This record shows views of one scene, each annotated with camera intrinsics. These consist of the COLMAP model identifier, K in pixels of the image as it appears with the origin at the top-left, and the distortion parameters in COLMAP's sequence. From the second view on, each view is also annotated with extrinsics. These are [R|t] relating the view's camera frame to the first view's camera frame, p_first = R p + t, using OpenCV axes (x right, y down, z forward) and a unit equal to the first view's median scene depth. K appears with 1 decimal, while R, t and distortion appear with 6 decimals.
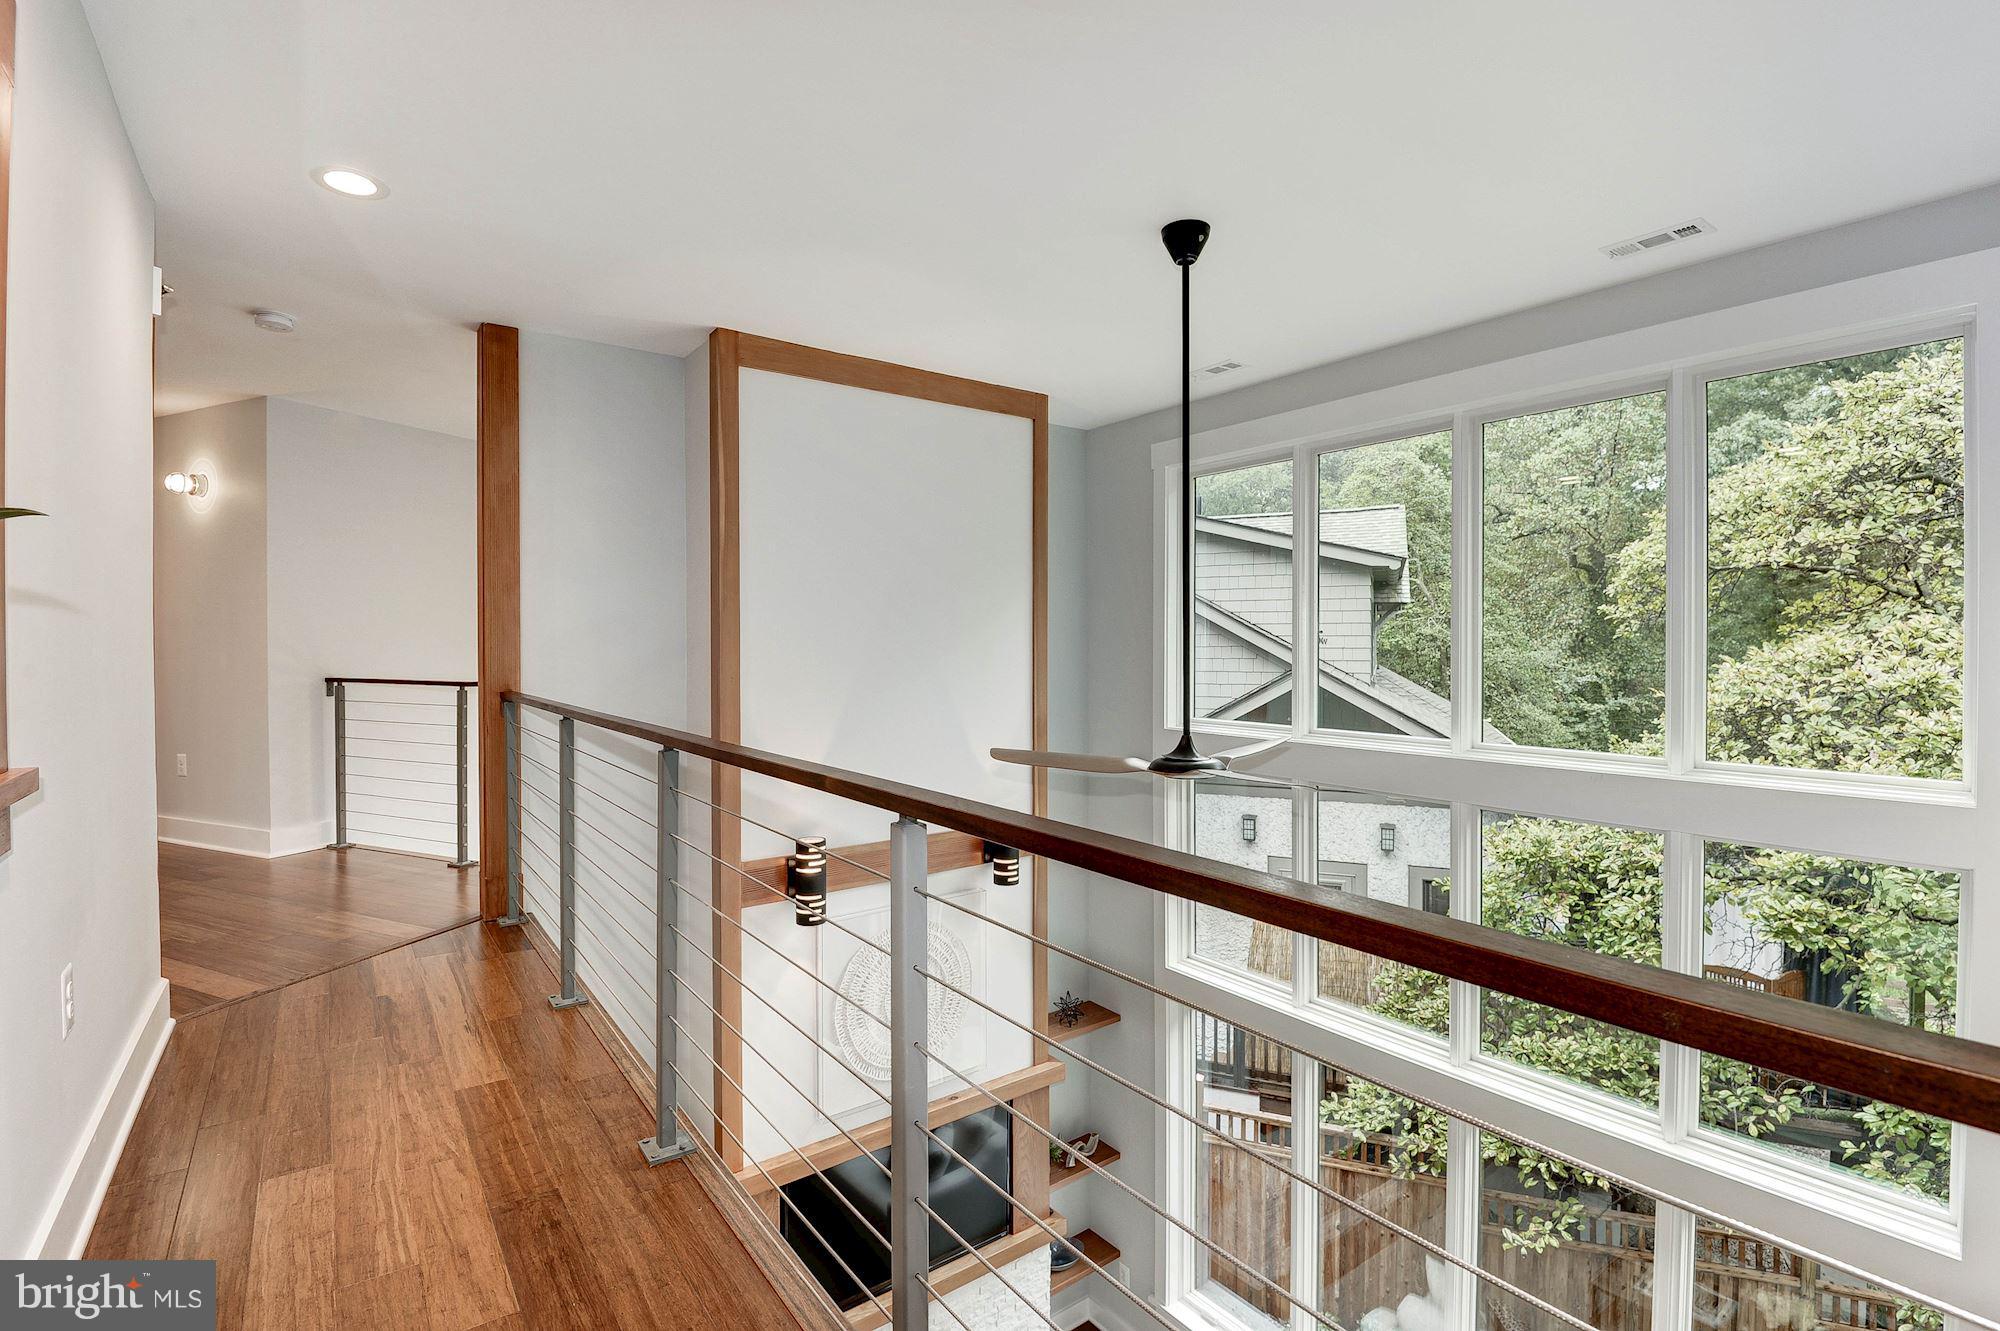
lens RADIAL K [[926.8, 0, 1000.0], [0, 926.8, 665.5], [0, 0, 1]] dist [0.001530, 0.000323]
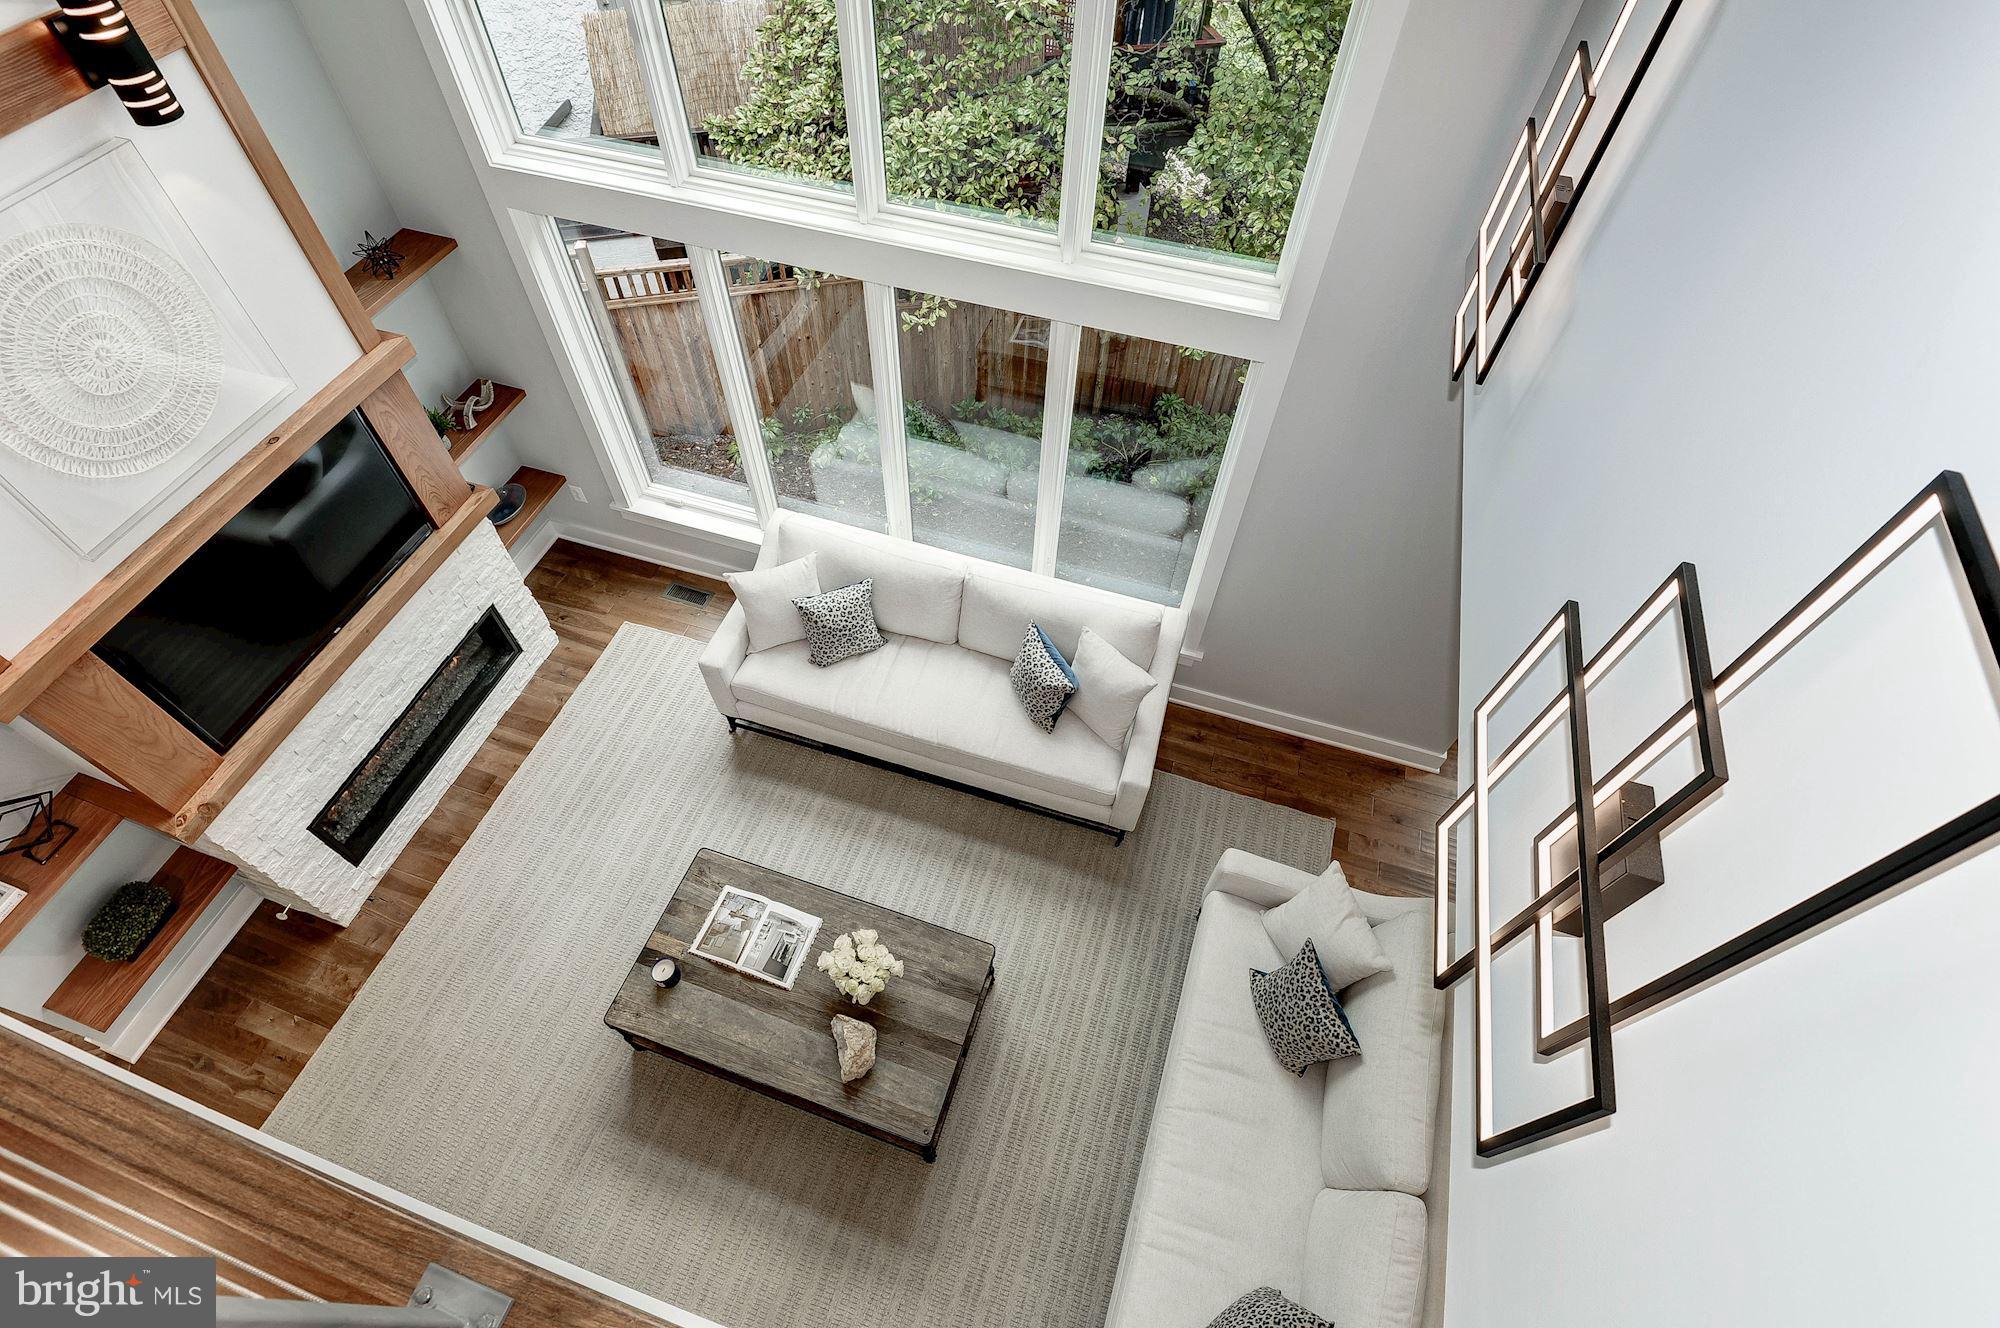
lens RADIAL K [[976.9, 0, 1004.0], [0, 976.9, 661.2], [0, 0, 1]] dist [0.002372, -0.009991]
pose [[0.810769, -0.449957, 0.374422, 0.038248], [0.001115, 0.640824, 0.767687, -0.009137], [-0.585365, -0.622000, 0.520062, 0.108906]]
